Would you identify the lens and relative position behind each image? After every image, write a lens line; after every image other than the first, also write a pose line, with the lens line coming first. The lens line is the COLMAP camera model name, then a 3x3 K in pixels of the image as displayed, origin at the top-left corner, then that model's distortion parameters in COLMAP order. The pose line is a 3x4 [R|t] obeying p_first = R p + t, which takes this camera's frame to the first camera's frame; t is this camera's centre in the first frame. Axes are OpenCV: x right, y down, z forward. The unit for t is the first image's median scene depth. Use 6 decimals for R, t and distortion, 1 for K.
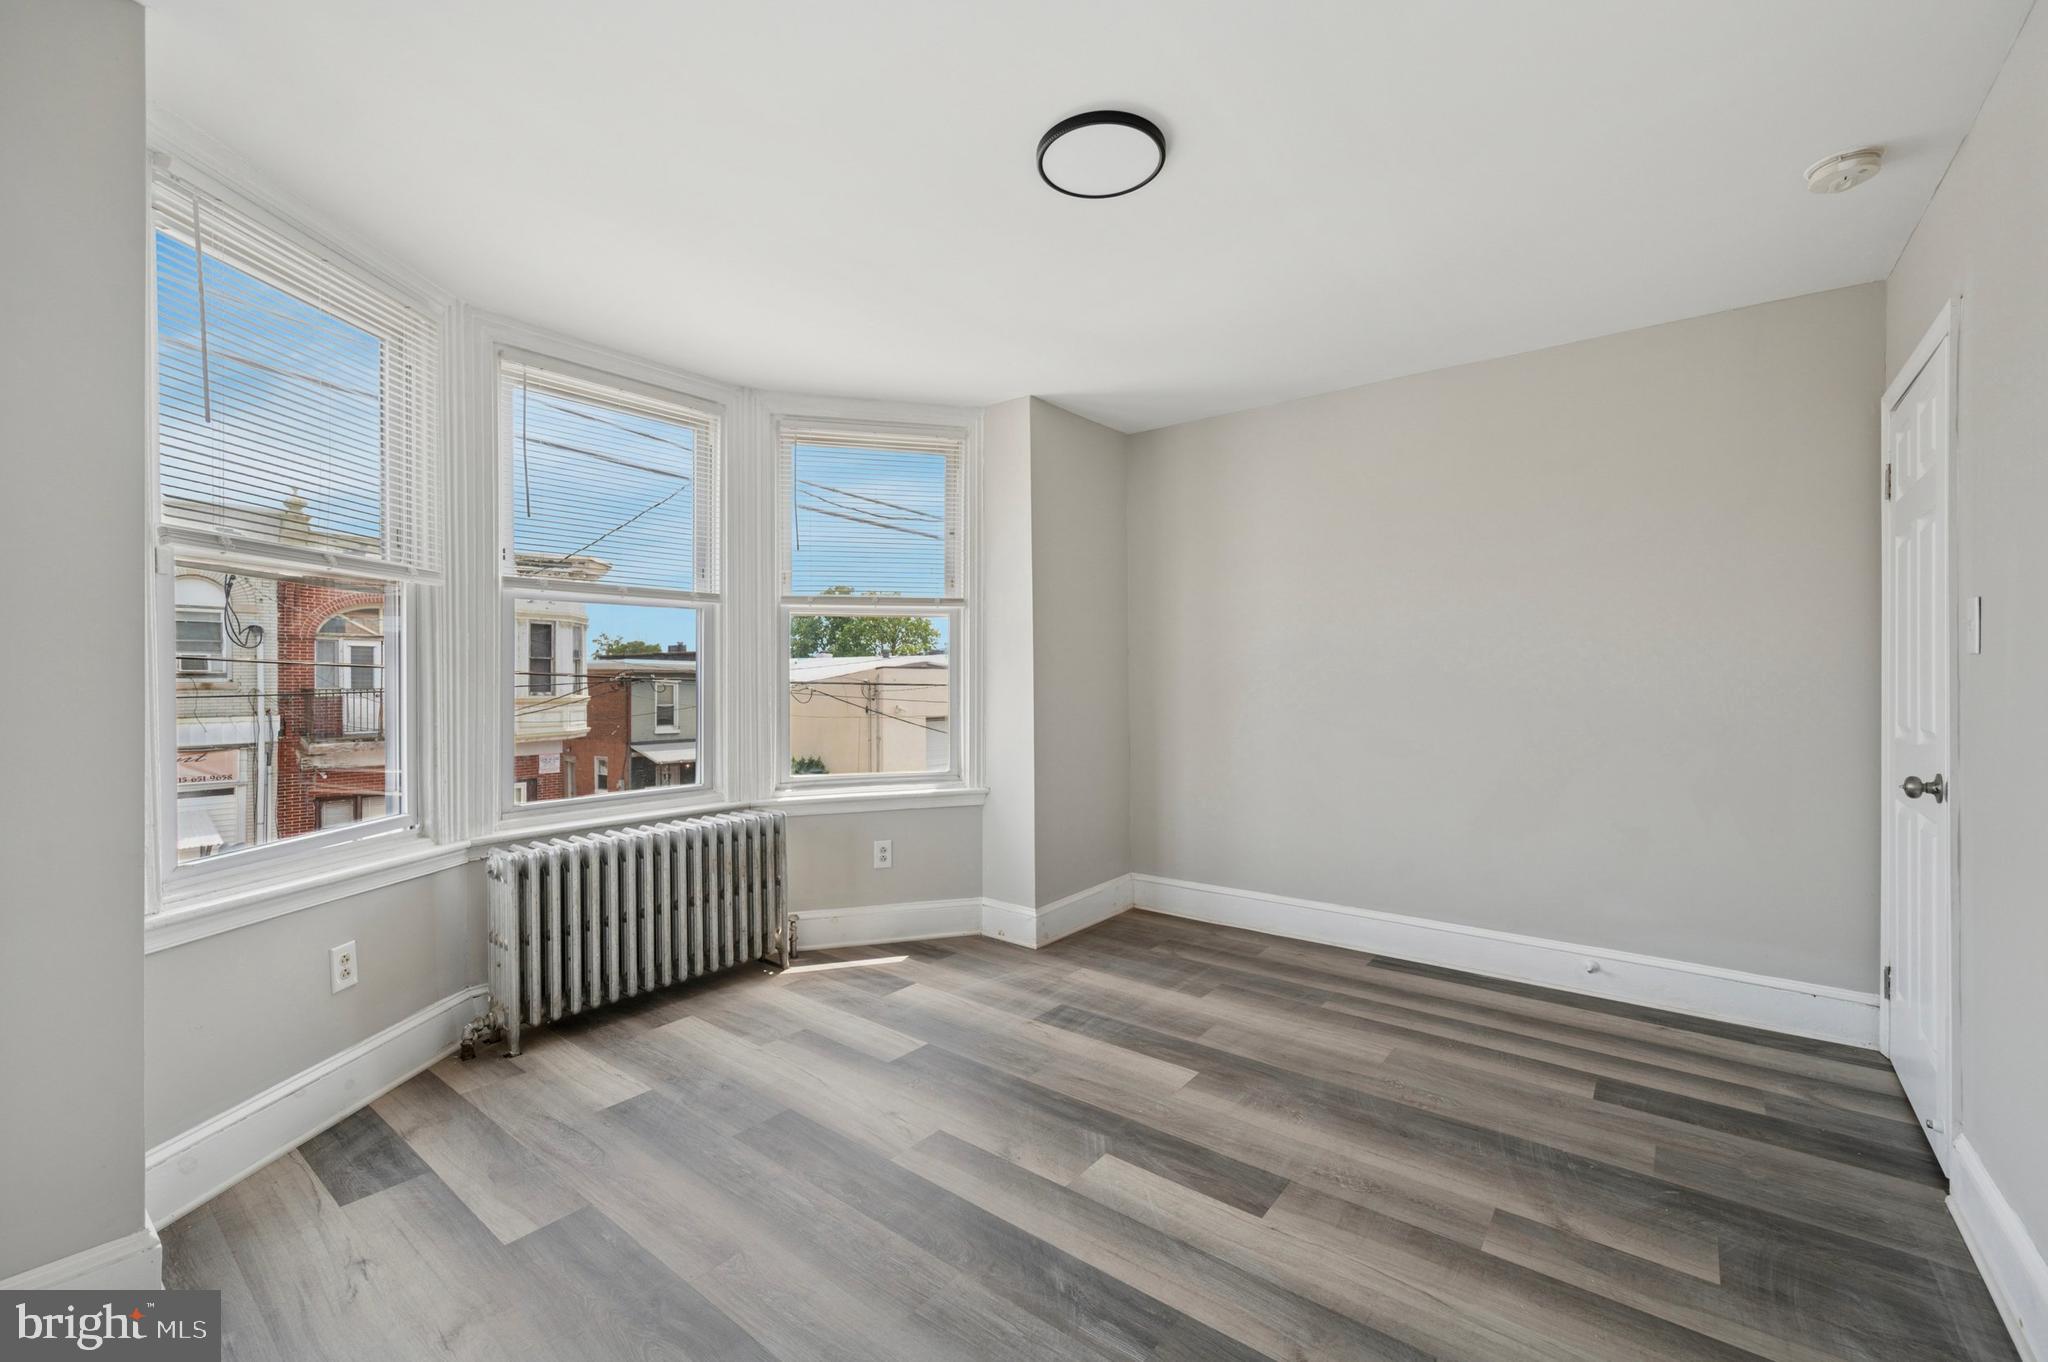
lens RADIAL K [[845.2, 0, 1025.6], [0, 845.2, 677.6], [0, 0, 1]] dist [0.000393, -0.000074]
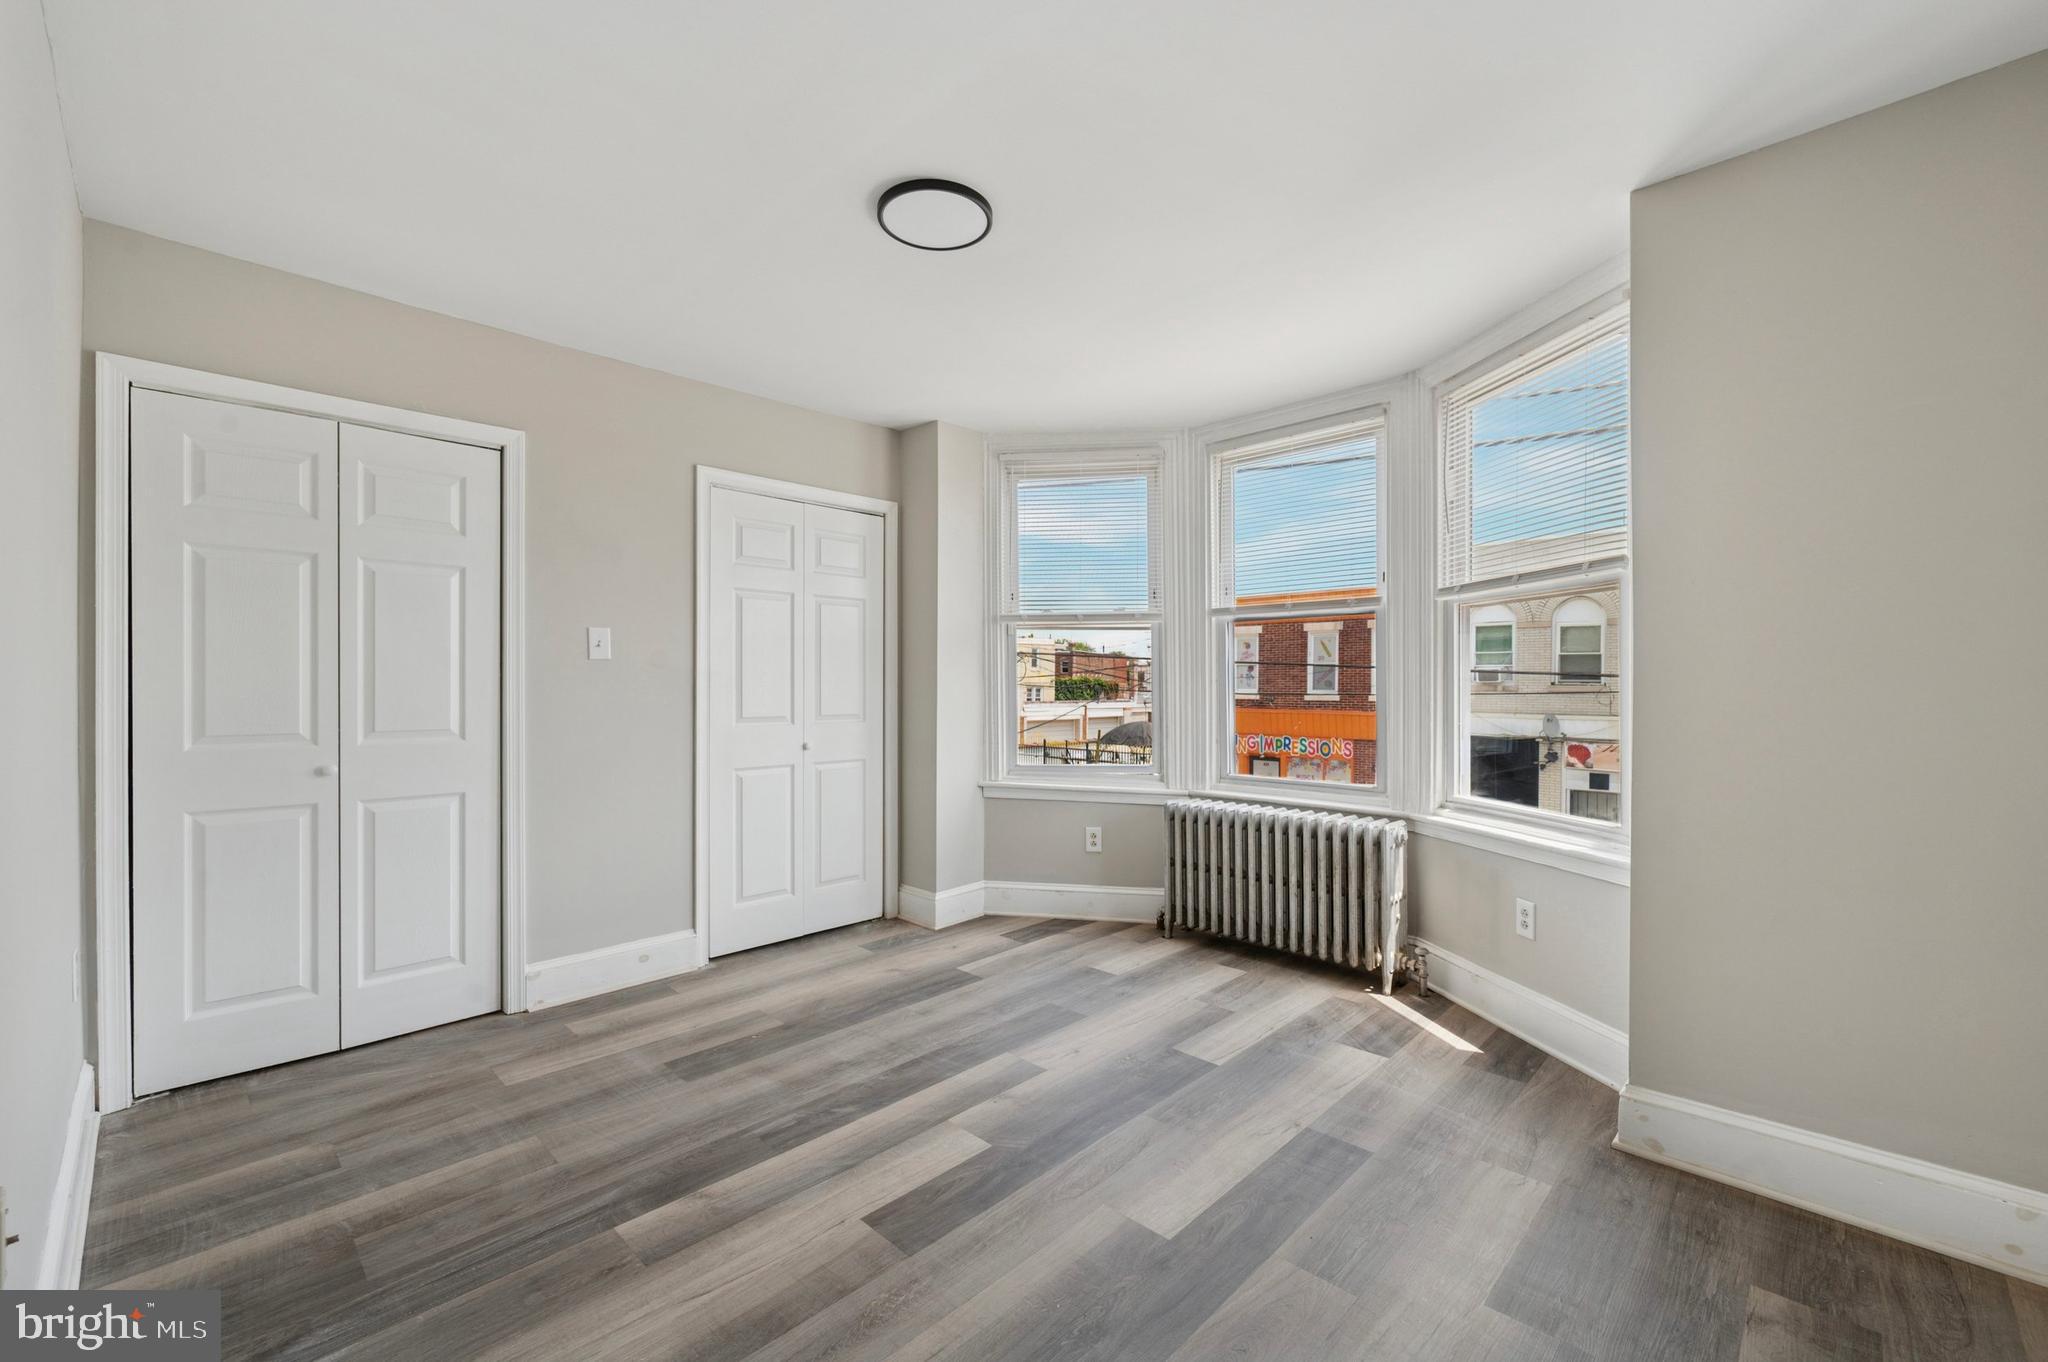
lens RADIAL K [[845.2, 0, 1026.1], [0, 845.2, 682.5], [0, 0, 1]] dist [0.000393, -0.000074]
pose [[-0.109806, 0.003512, -0.993947, 0.863850], [-0.000645, 0.999993, 0.003604, -0.002136], [0.993953, 0.001036, -0.109803, 0.898278]]
